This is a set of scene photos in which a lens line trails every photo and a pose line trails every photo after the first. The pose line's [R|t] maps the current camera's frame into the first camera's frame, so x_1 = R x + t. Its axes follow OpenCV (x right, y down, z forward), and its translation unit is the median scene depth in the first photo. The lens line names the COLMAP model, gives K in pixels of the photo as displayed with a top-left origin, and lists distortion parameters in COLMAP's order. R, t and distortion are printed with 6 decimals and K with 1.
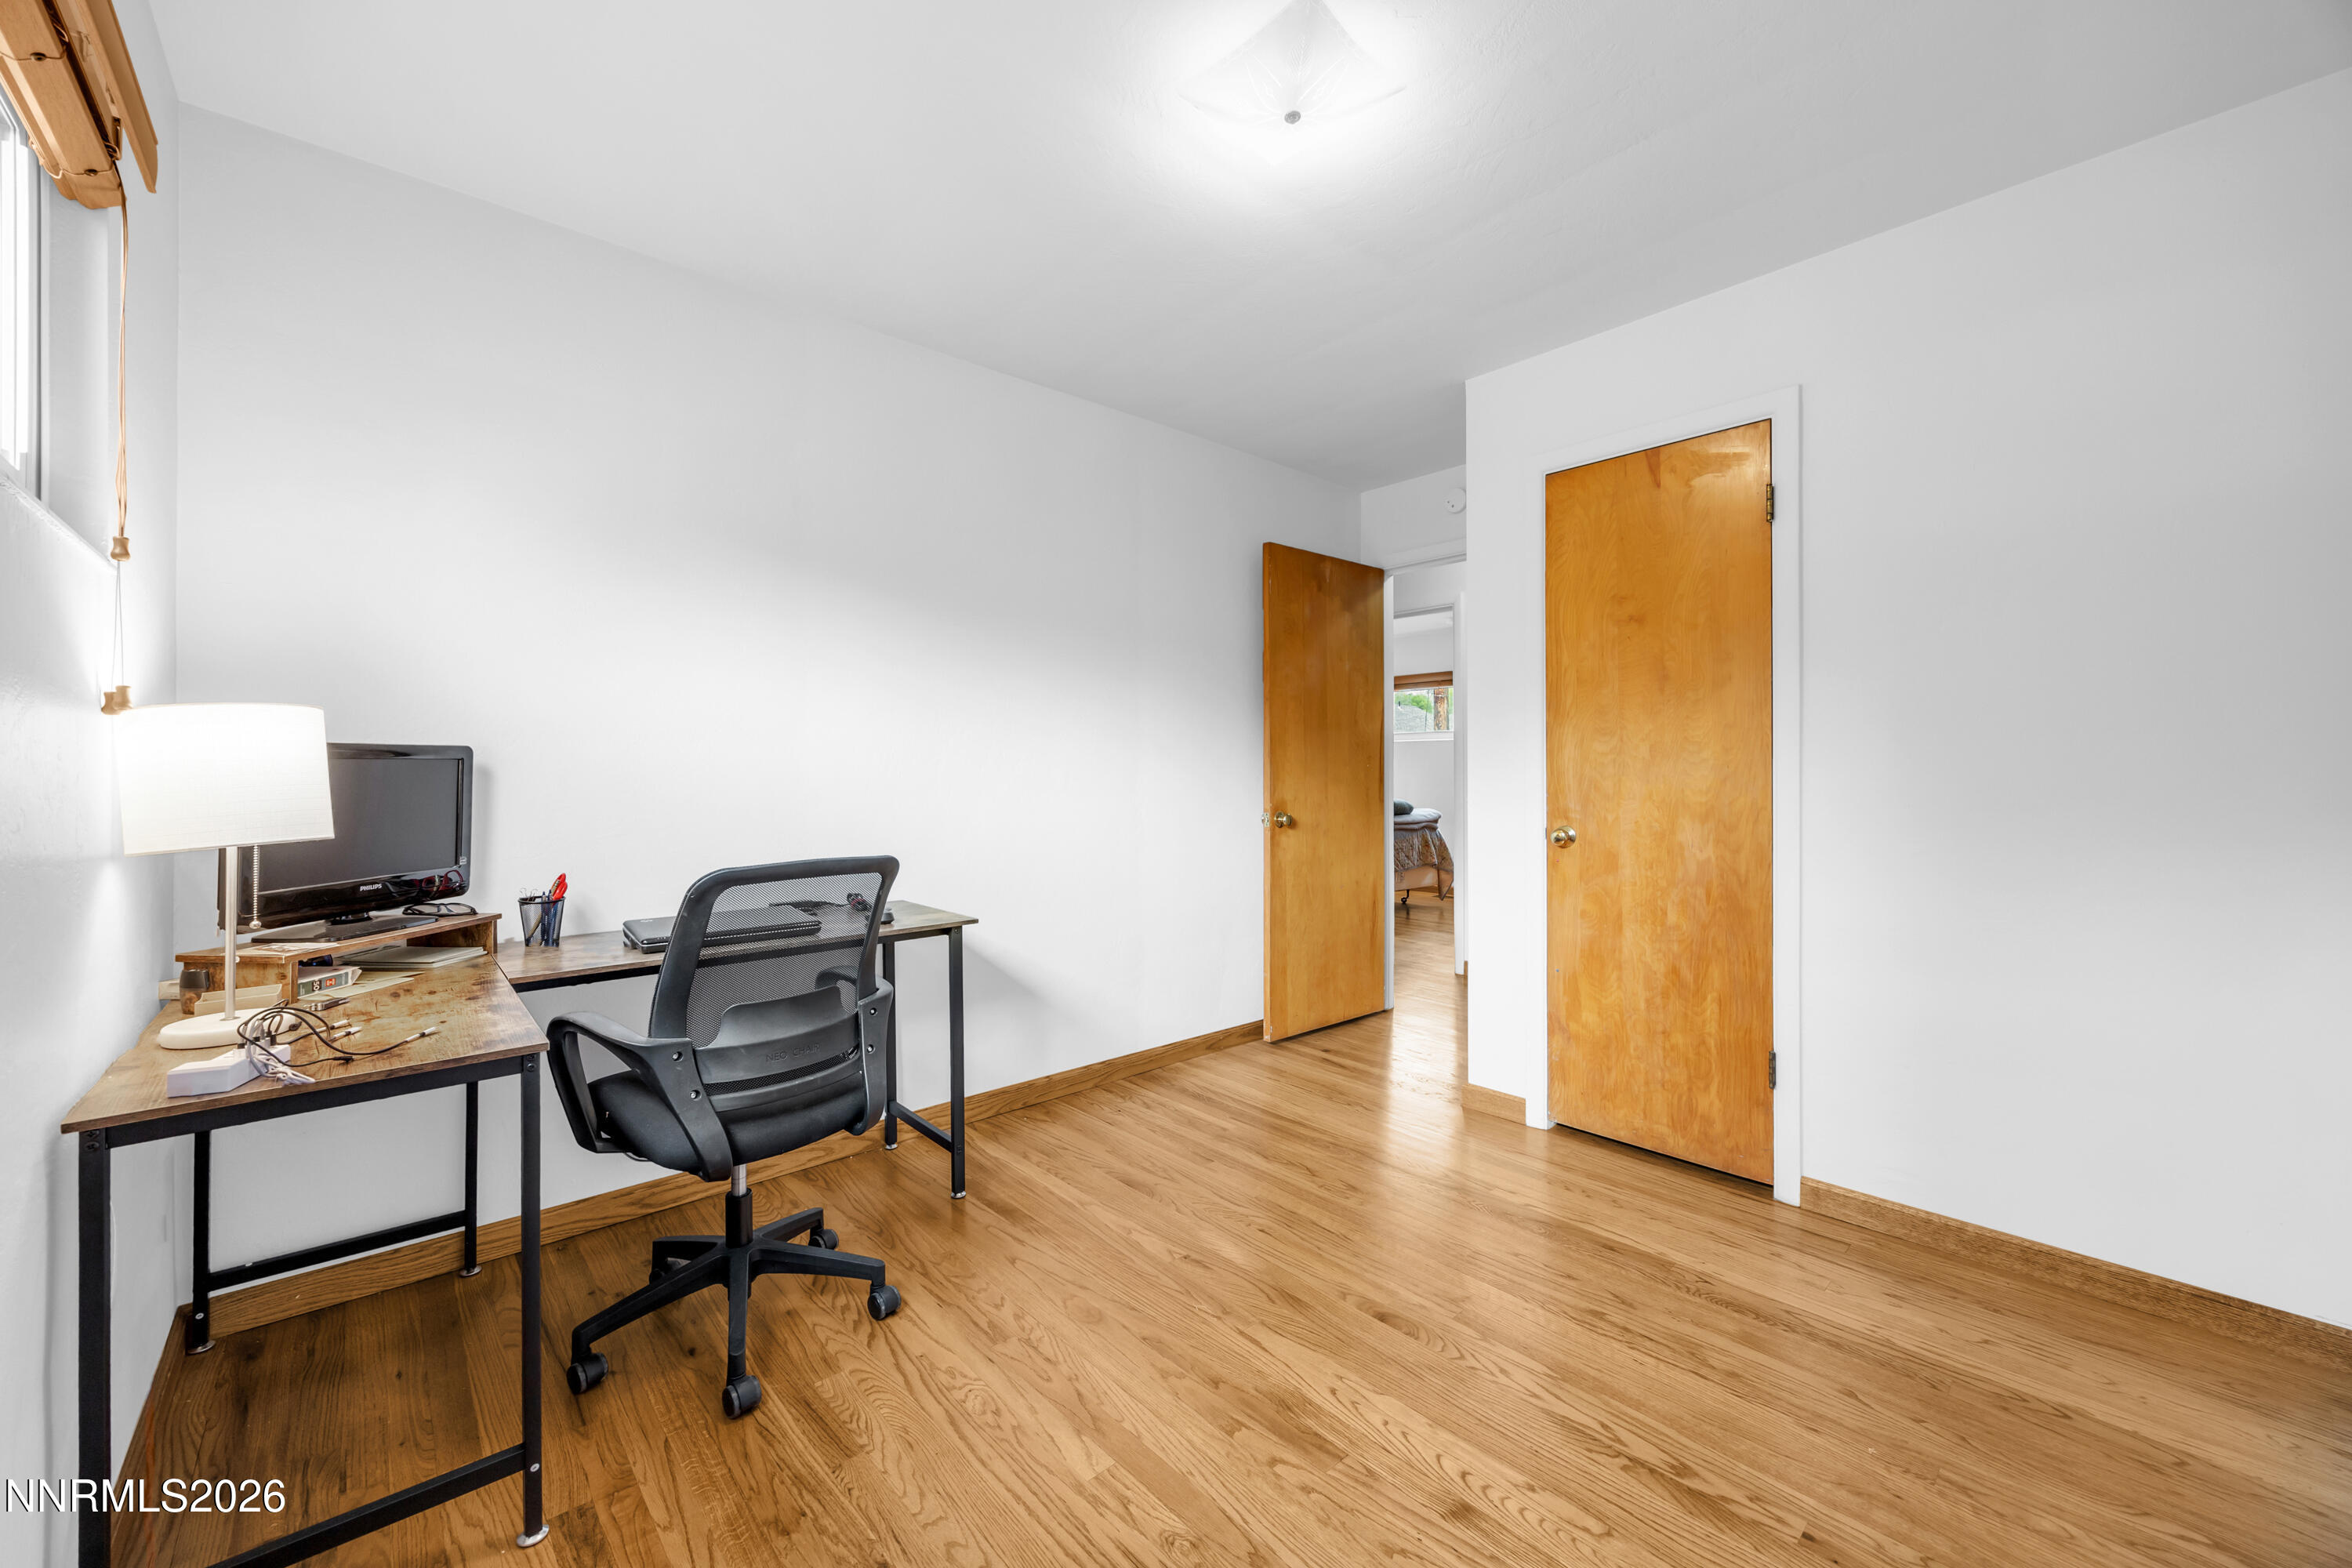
lens RADIAL K [[897.5, 0, 1174.6], [0, 897.5, 778.4], [0, 0, 1]] dist [0.003453, 0.000049]
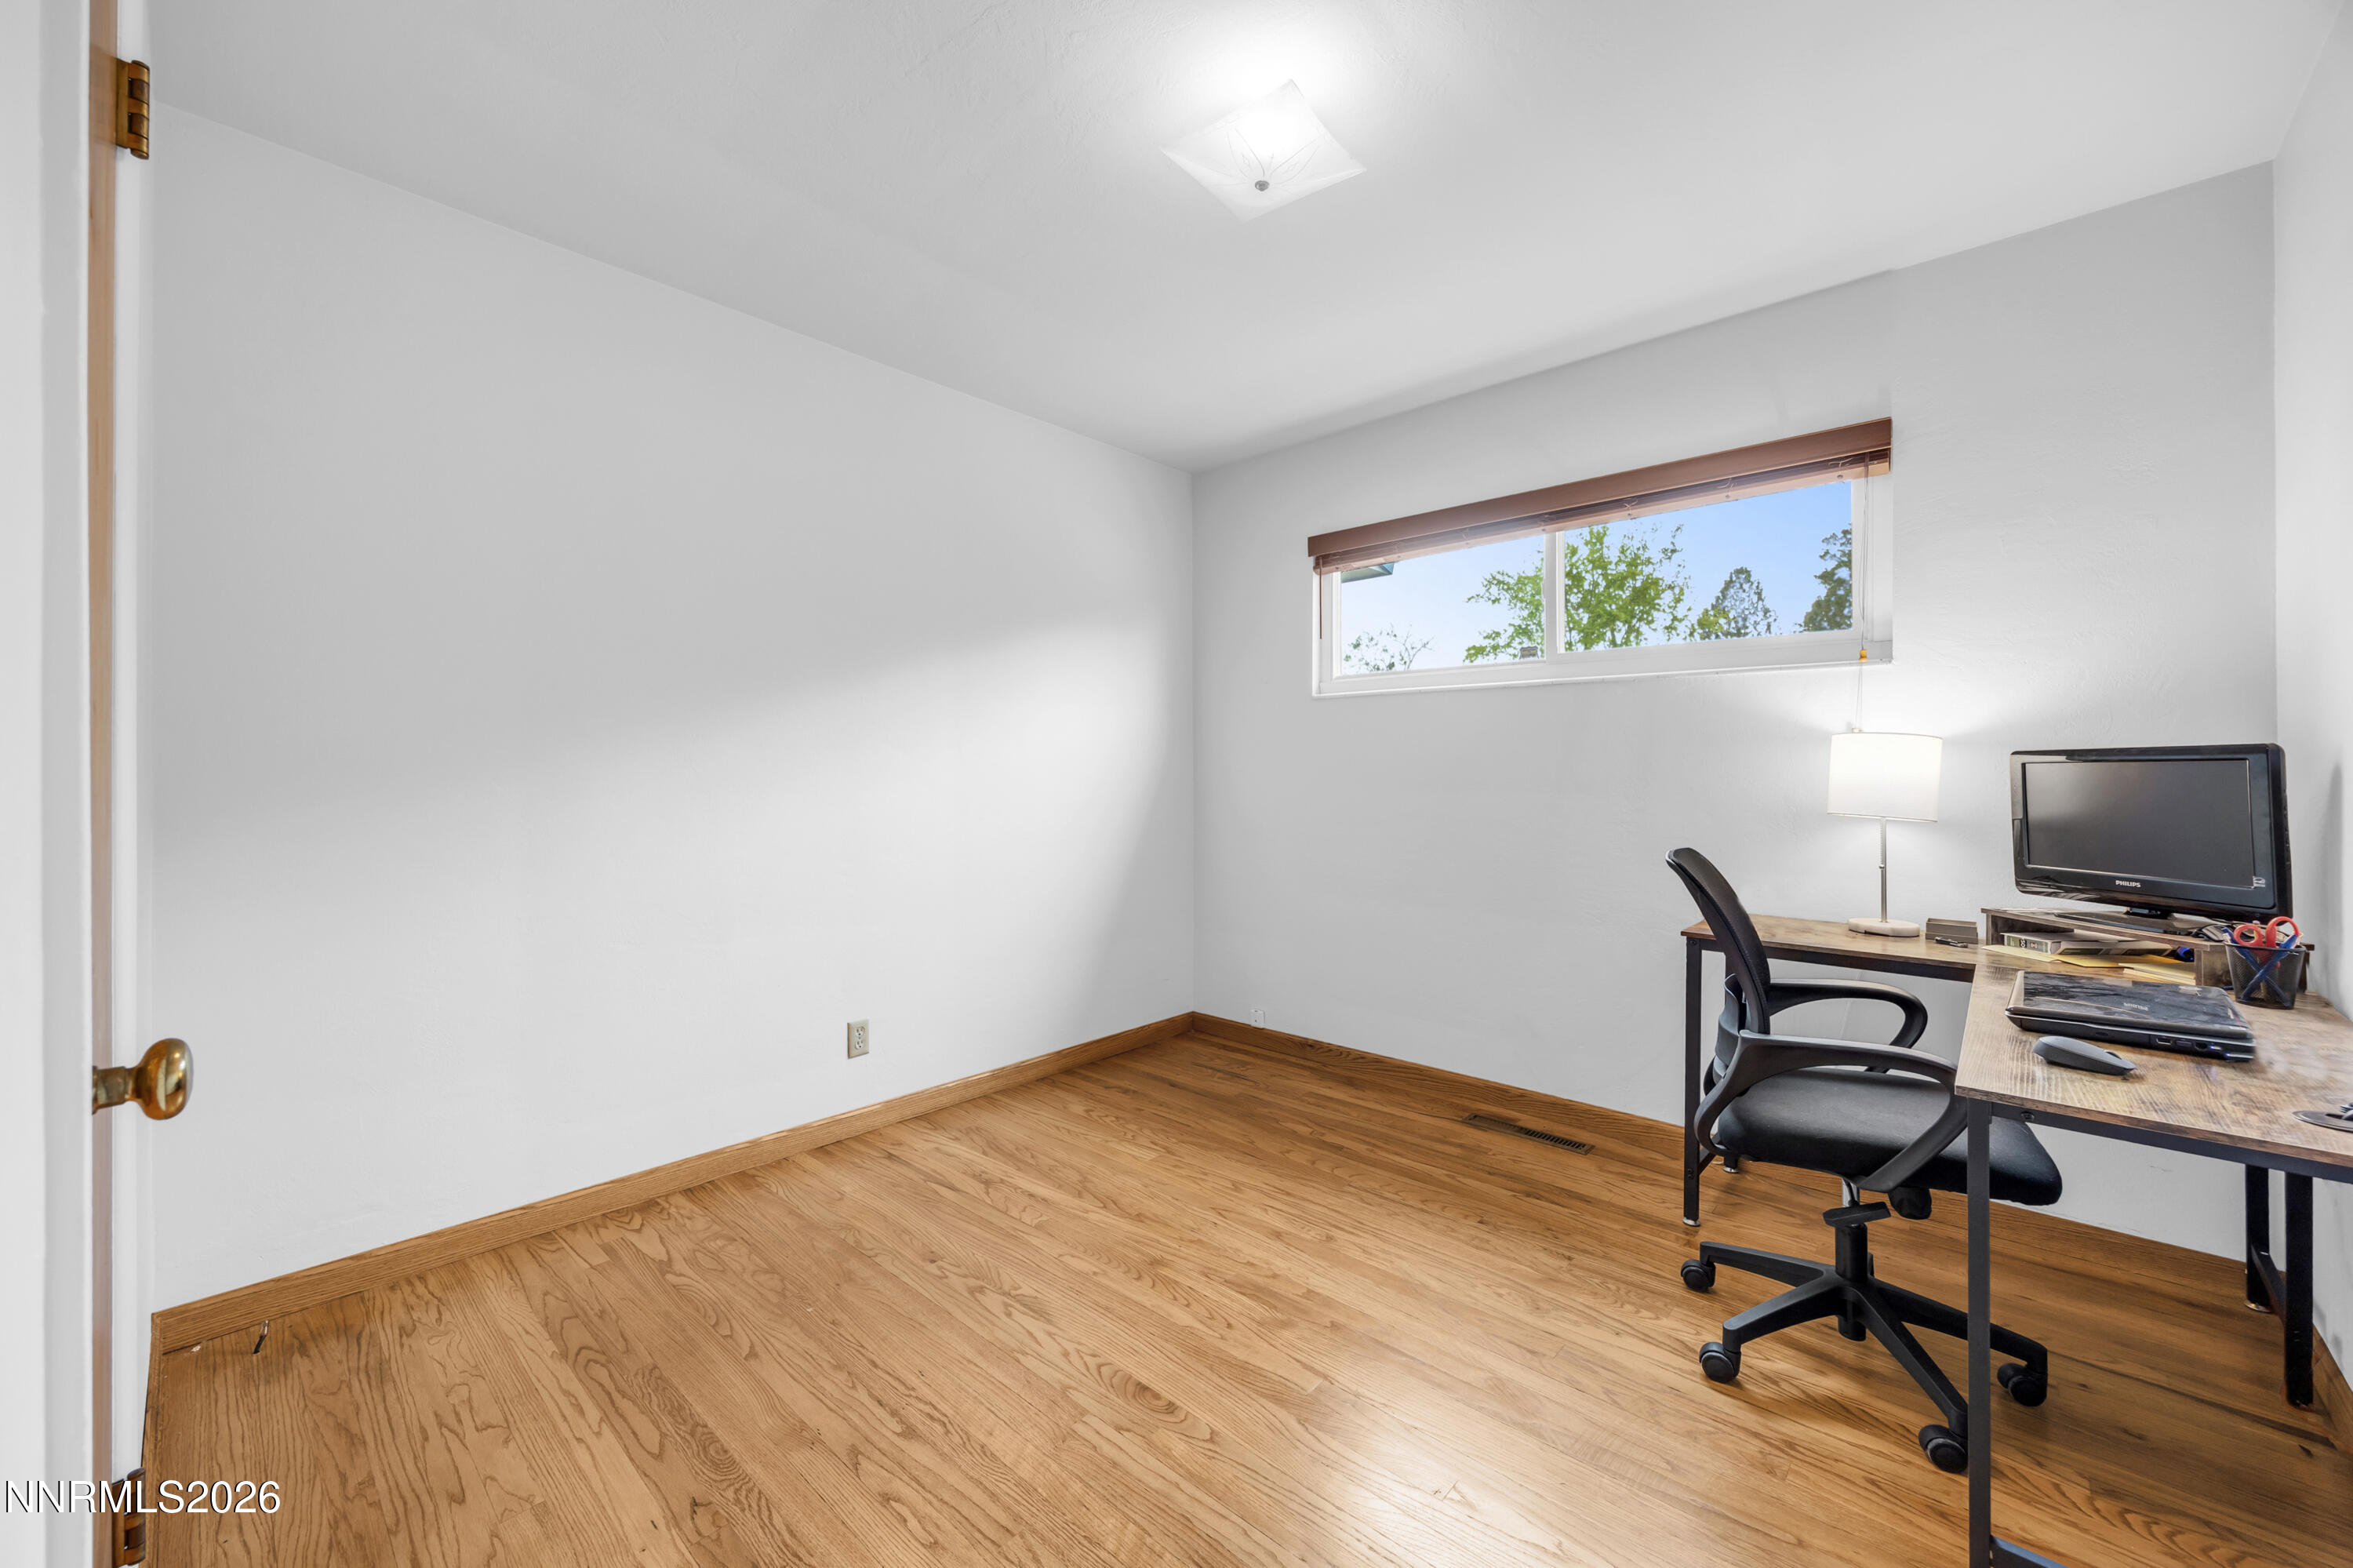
lens RADIAL K [[897.9, 0, 1177.7], [0, 897.9, 781.1], [0, 0, 1]] dist [0.003453, 0.000049]
pose [[-0.995055, -0.003293, -0.099276, 0.350709], [-0.002941, 0.999989, -0.003701, 0.005423], [0.099287, -0.003391, -0.995053, 2.087910]]
